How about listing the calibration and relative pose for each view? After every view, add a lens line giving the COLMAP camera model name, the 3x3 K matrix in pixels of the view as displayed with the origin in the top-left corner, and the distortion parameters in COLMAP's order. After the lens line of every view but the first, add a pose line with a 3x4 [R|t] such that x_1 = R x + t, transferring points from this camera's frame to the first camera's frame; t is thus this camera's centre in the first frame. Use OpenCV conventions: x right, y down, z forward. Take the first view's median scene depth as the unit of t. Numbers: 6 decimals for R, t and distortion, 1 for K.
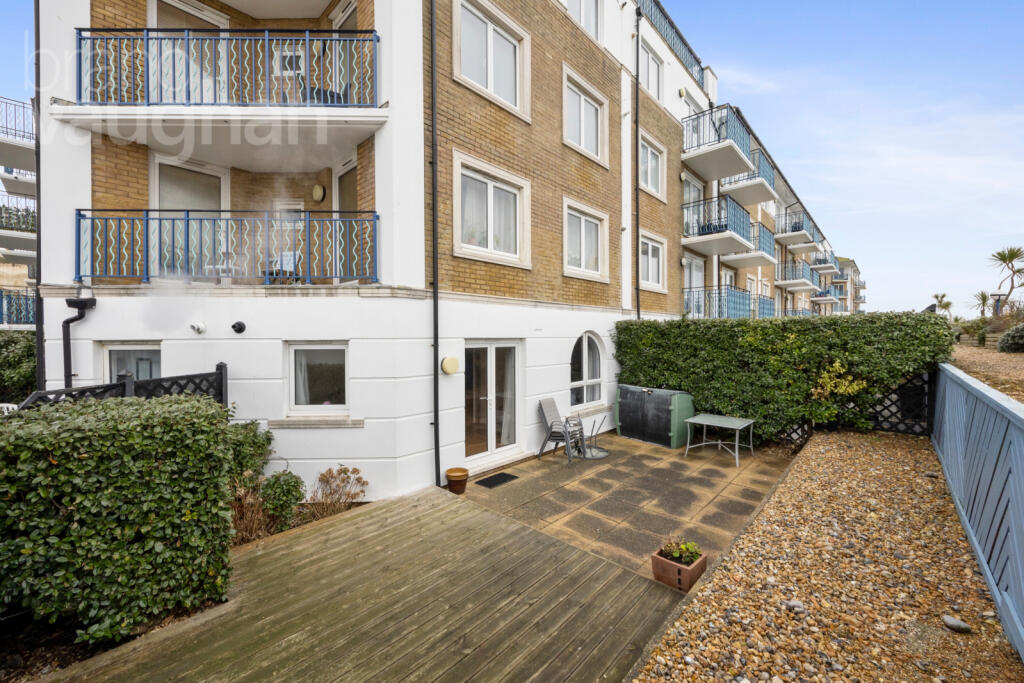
lens RADIAL K [[408.0, 0, 511.1], [0, 408.0, 340.0], [0, 0, 1]] dist [-0.003576, -0.000204]
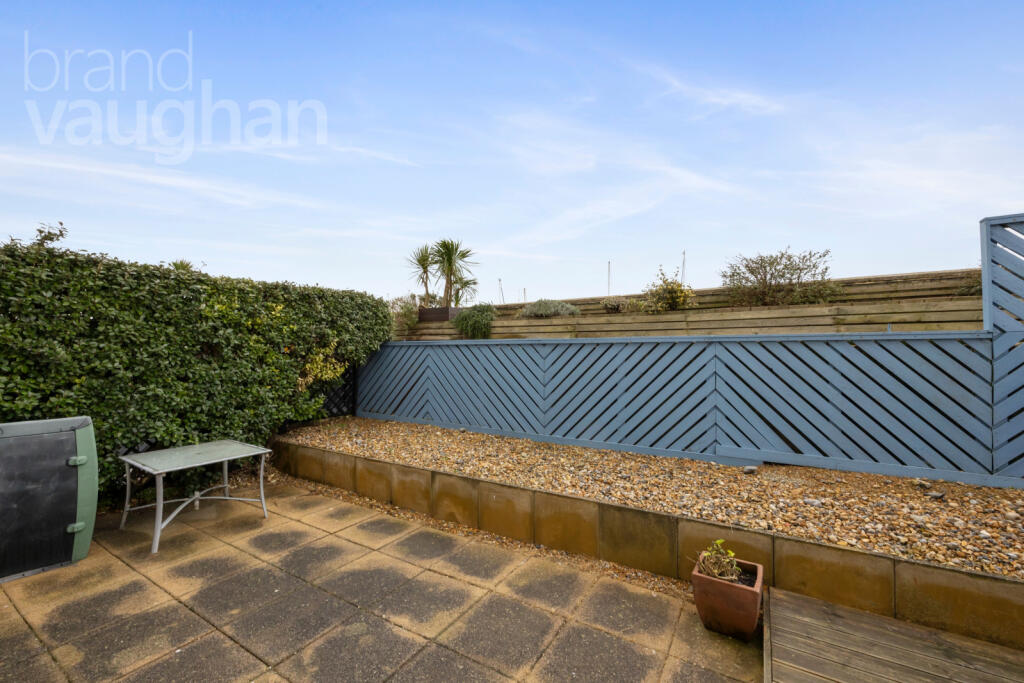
lens RADIAL K [[411.4, 0, 513.6], [0, 411.4, 349.7], [0, 0, 1]] dist [-0.001828, -0.000294]
pose [[-0.208315, 0.008804, 0.978022, -0.112205], [0.016430, 0.999850, -0.005501, 0.081847], [-0.977924, 0.014923, -0.208429, 0.806022]]
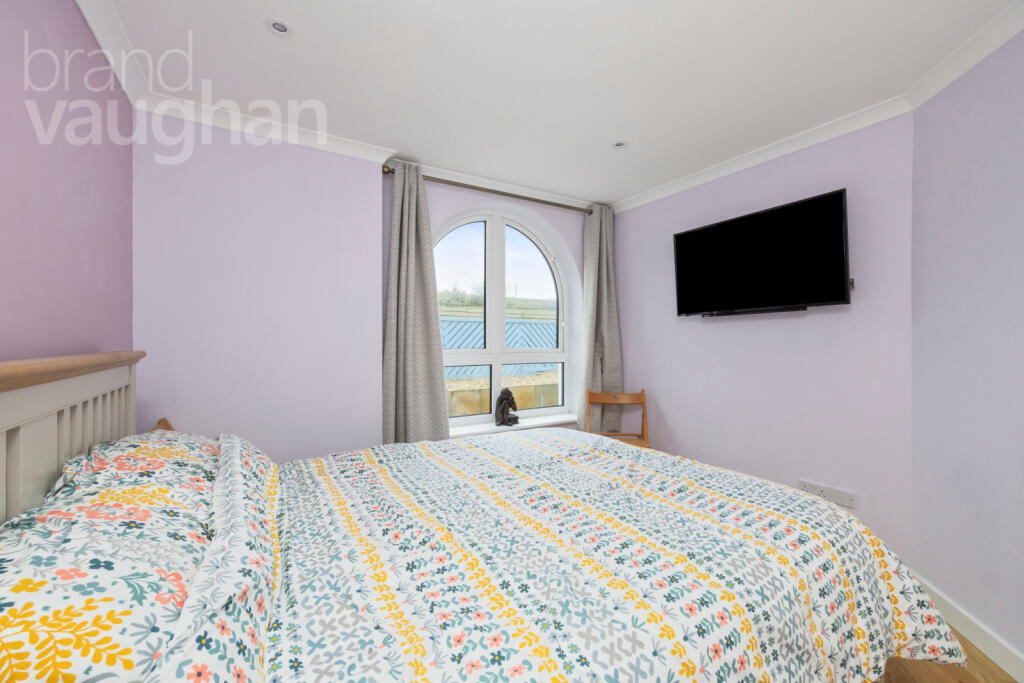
lens RADIAL K [[408.0, 0, 511.1], [0, 408.0, 340.0], [0, 0, 1]] dist [-0.003576, -0.000204]
pose [[-0.963695, 0.006980, 0.266913, 0.097719], [0.009320, 0.999928, 0.007499, 0.122793], [-0.266841, 0.009714, -0.963692, 1.788889]]
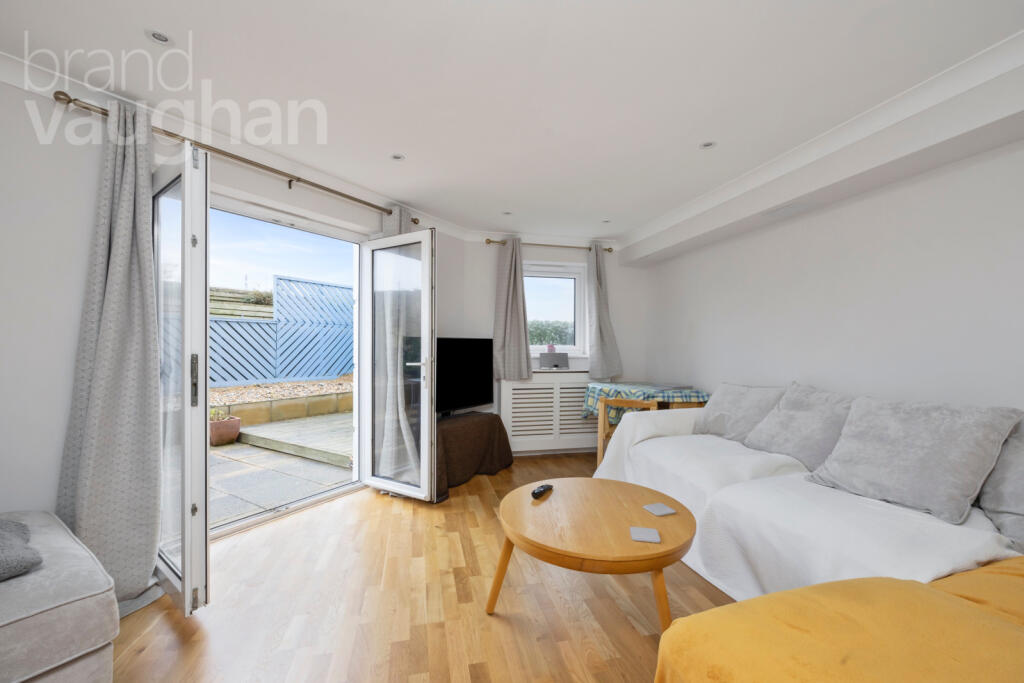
lens RADIAL K [[415.6, 0, 508.8], [0, 415.6, 343.0], [0, 0, 1]] dist [-0.000681, 0.000028]
pose [[-0.982515, -0.000714, -0.186182, -0.200148], [-0.001654, 0.999987, 0.004891, 0.125711], [0.186176, 0.005114, -0.982503, 1.483894]]
